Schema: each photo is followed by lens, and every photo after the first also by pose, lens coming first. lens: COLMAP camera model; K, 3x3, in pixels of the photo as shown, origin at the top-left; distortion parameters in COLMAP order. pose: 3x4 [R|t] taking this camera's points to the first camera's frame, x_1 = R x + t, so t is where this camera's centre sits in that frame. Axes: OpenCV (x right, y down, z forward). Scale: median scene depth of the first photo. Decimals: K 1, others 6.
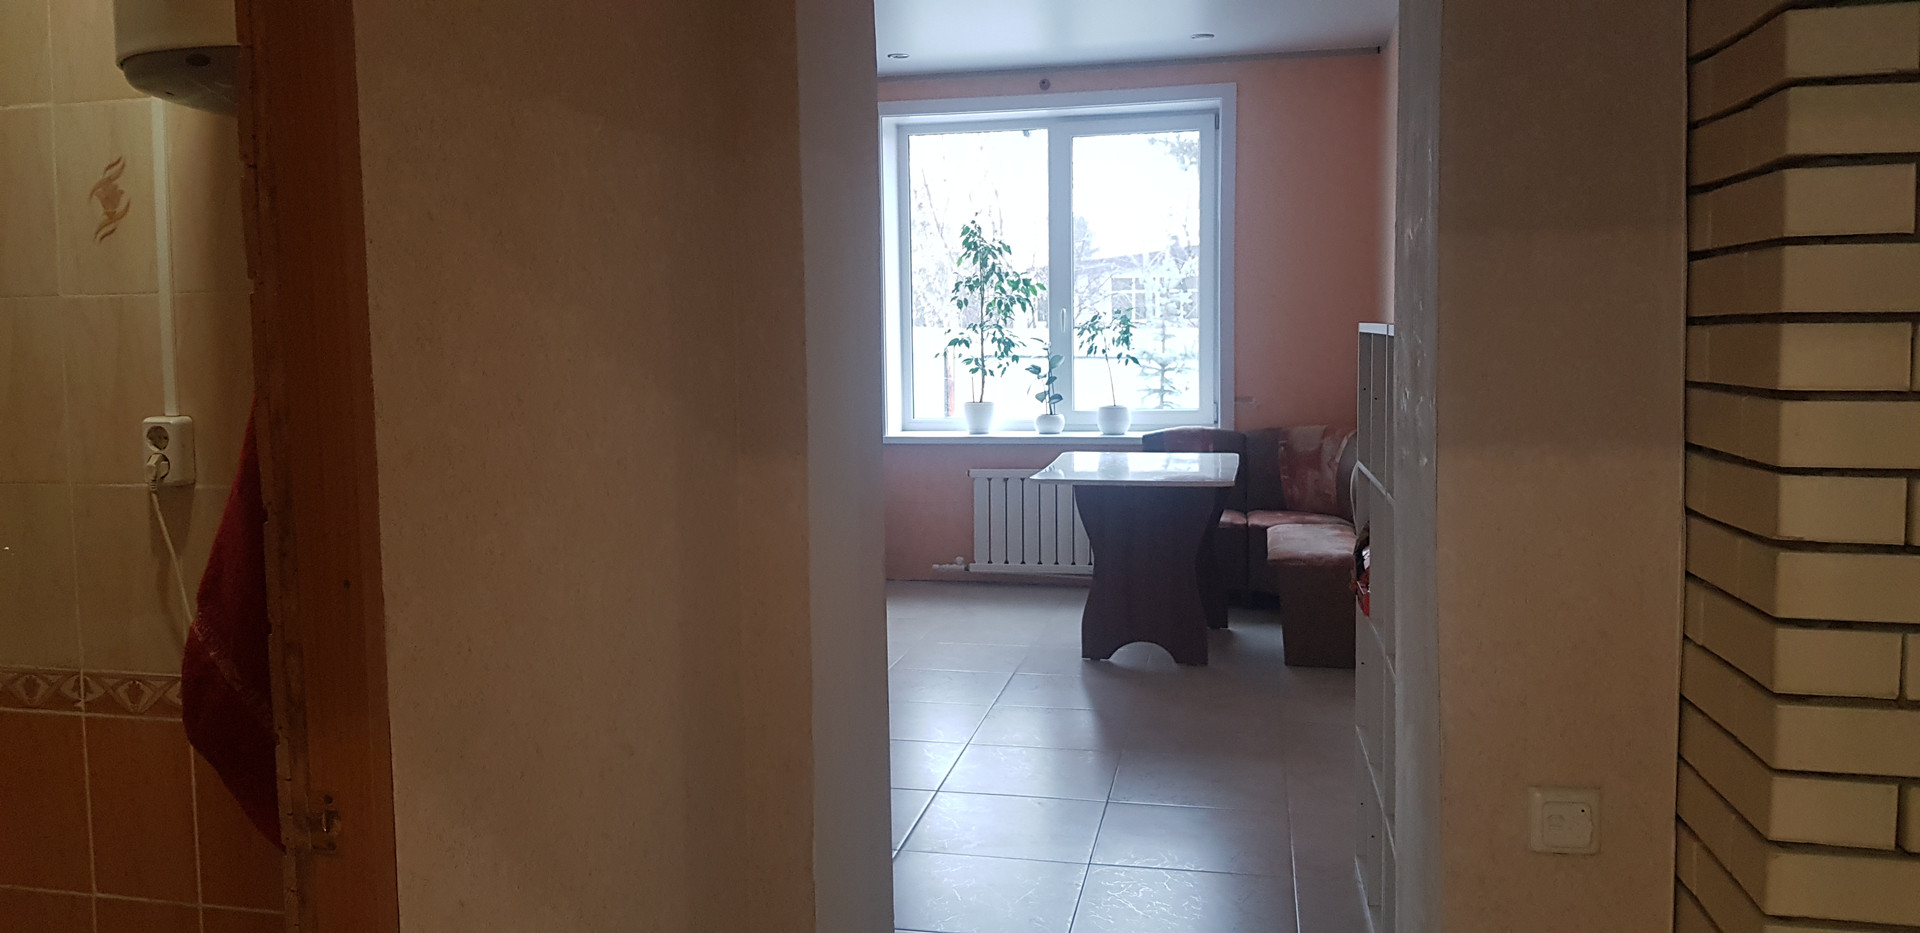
lens RADIAL K [[1471.8, 0, 933.6], [0, 1471.8, 465.3], [0, 0, 1]] dist [0.032260, -0.005797]
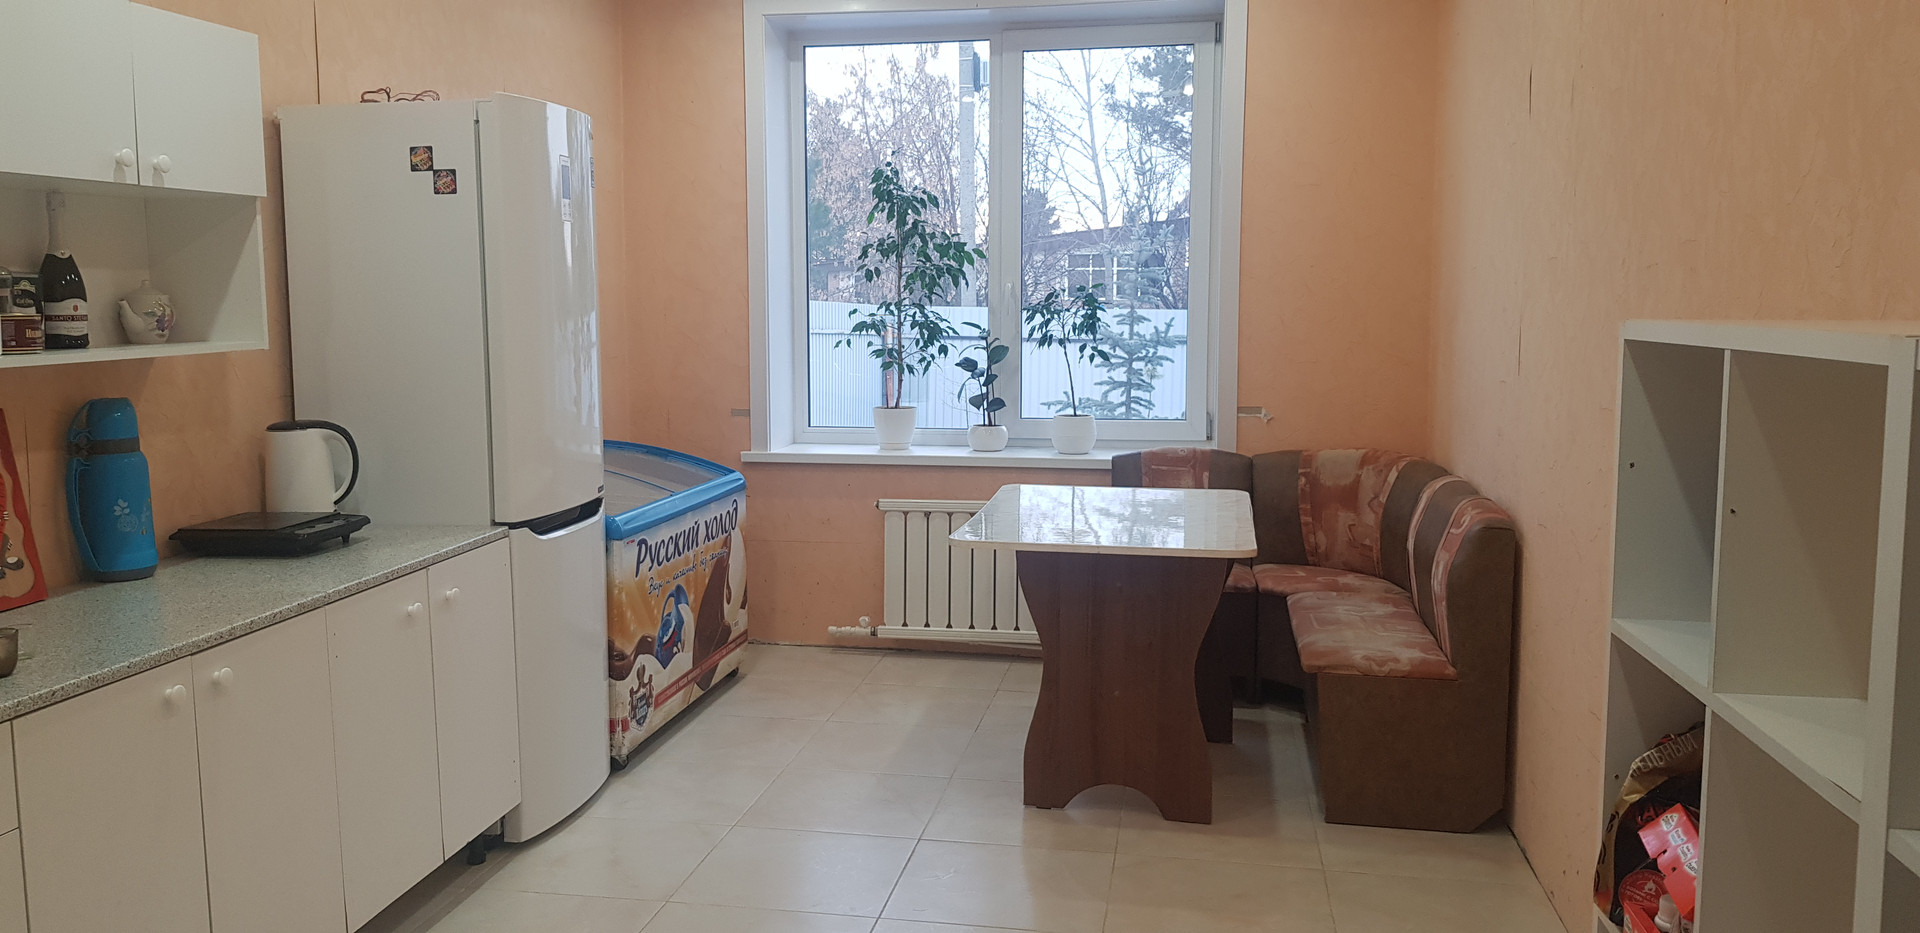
lens RADIAL K [[1471.8, 0, 933.6], [0, 1471.8, 465.3], [0, 0, 1]] dist [0.032260, -0.005797]
pose [[0.999456, 0.011584, 0.030870, 0.028669], [-0.012095, 0.999792, 0.016400, -0.026386], [-0.030674, -0.016764, 0.999389, 0.257125]]
